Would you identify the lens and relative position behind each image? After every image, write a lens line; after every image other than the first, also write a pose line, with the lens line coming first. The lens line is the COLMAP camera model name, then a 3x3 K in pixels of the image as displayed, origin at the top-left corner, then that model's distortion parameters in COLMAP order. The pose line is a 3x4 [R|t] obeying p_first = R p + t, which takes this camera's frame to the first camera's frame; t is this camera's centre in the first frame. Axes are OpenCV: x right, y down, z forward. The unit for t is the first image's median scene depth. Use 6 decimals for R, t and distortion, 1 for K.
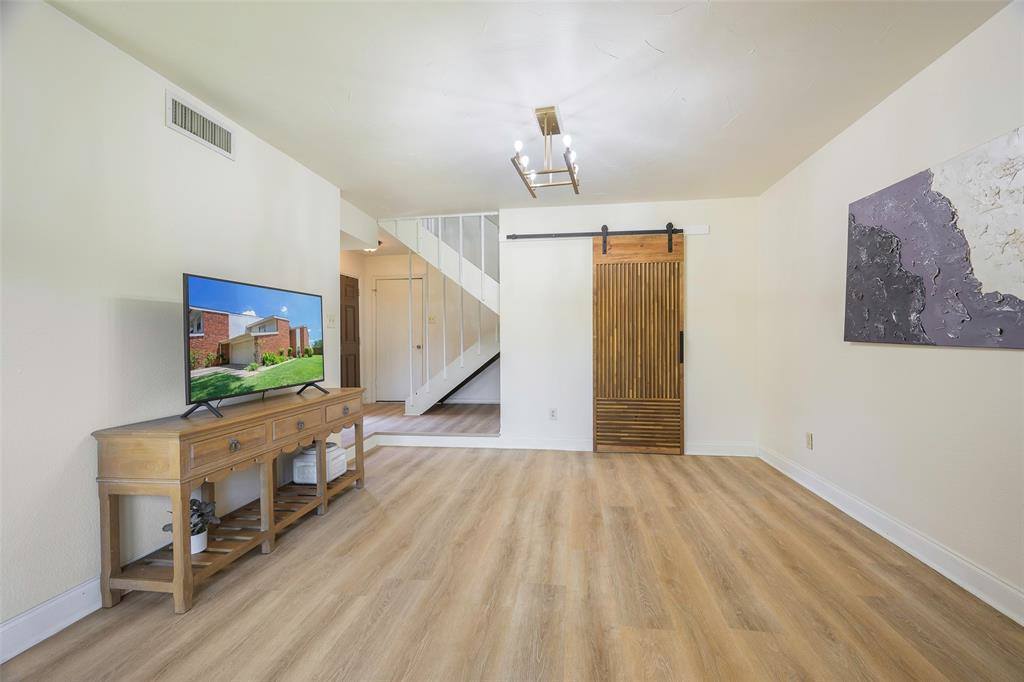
lens RADIAL K [[414.5, 0, 523.0], [0, 414.5, 344.1], [0, 0, 1]] dist [0.000155, 0.000034]
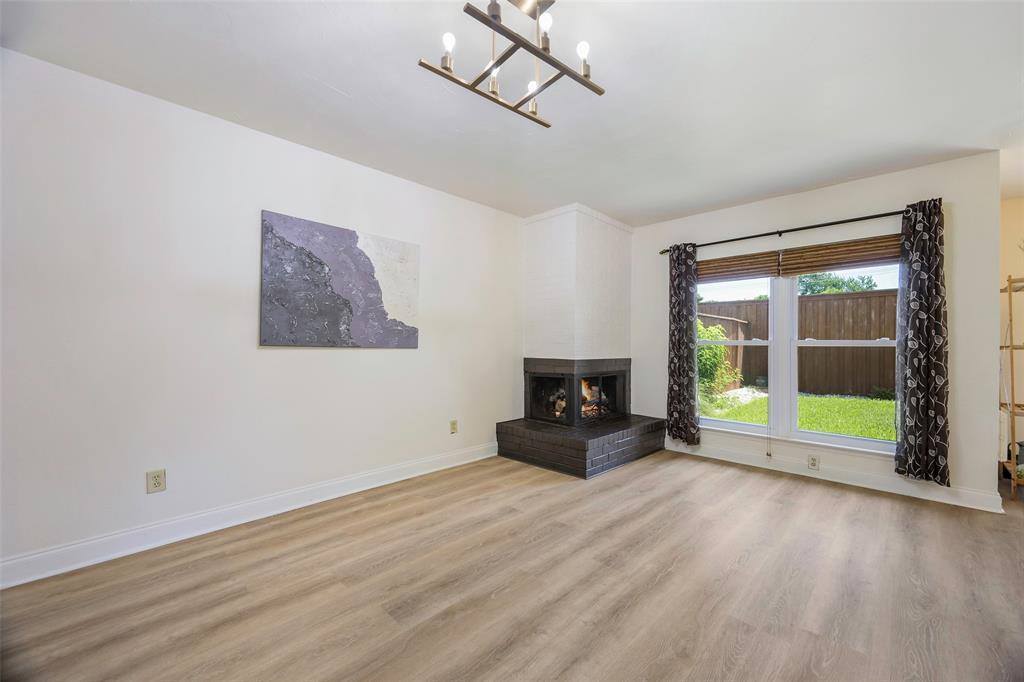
lens RADIAL K [[393.3, 0, 500.1], [0, 393.3, 343.2], [0, 0, 1]] dist [0.001487, 0.000101]
pose [[-0.774554, -0.000331, 0.632507, -0.317912], [0.005568, 0.999958, 0.007342, -0.018394], [-0.632483, 0.009208, -0.774520, 1.638293]]
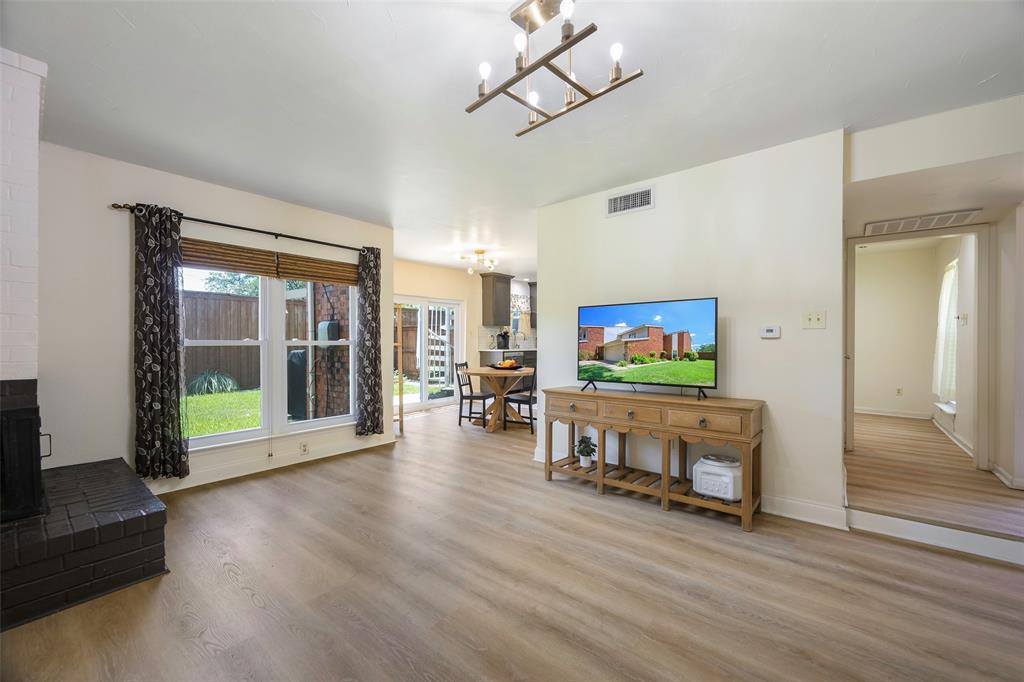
lens RADIAL K [[414.5, 0, 523.0], [0, 414.5, 344.1], [0, 0, 1]] dist [0.000155, 0.000034]
pose [[-0.528051, 0.007667, -0.849178, 0.707268], [-0.006953, 0.999887, 0.013352, -0.026556], [0.849184, 0.012955, -0.527938, 1.465611]]
